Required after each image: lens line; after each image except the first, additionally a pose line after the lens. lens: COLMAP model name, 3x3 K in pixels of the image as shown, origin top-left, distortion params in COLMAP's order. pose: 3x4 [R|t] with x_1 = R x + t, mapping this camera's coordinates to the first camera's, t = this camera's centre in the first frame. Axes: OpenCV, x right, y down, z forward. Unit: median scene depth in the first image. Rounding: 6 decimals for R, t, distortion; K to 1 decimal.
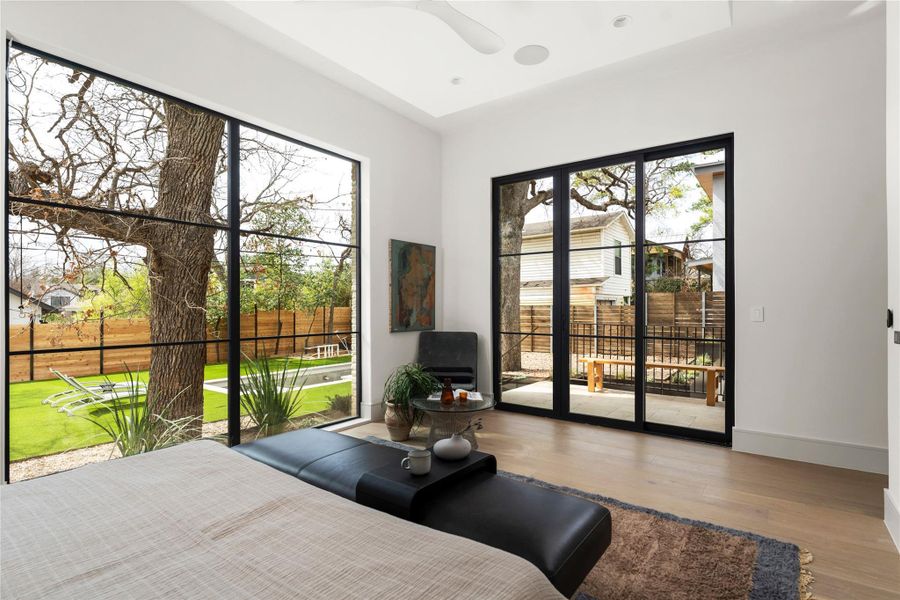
lens RADIAL K [[413.0, 0, 452.6], [0, 413.0, 308.5], [0, 0, 1]] dist [0.000145, 0.000516]
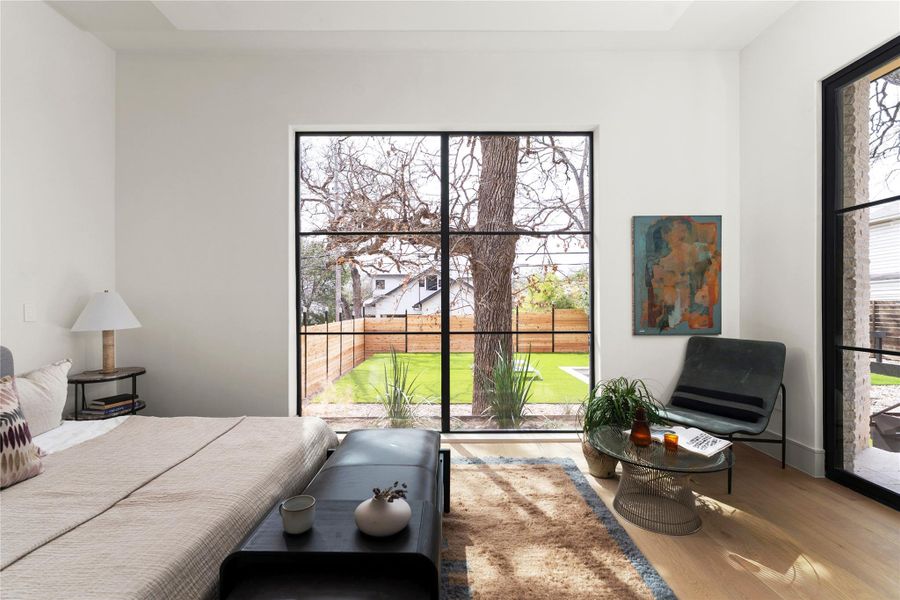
lens RADIAL K [[388.4, 0, 449.6], [0, 388.4, 305.7], [0, 0, 1]] dist [0.001035, 0.000068]
pose [[0.624844, 0.001784, -0.780748, 0.195989], [0.000463, 0.999996, 0.002655, 0.000313], [0.780749, -0.002021, 0.624841, 0.244317]]
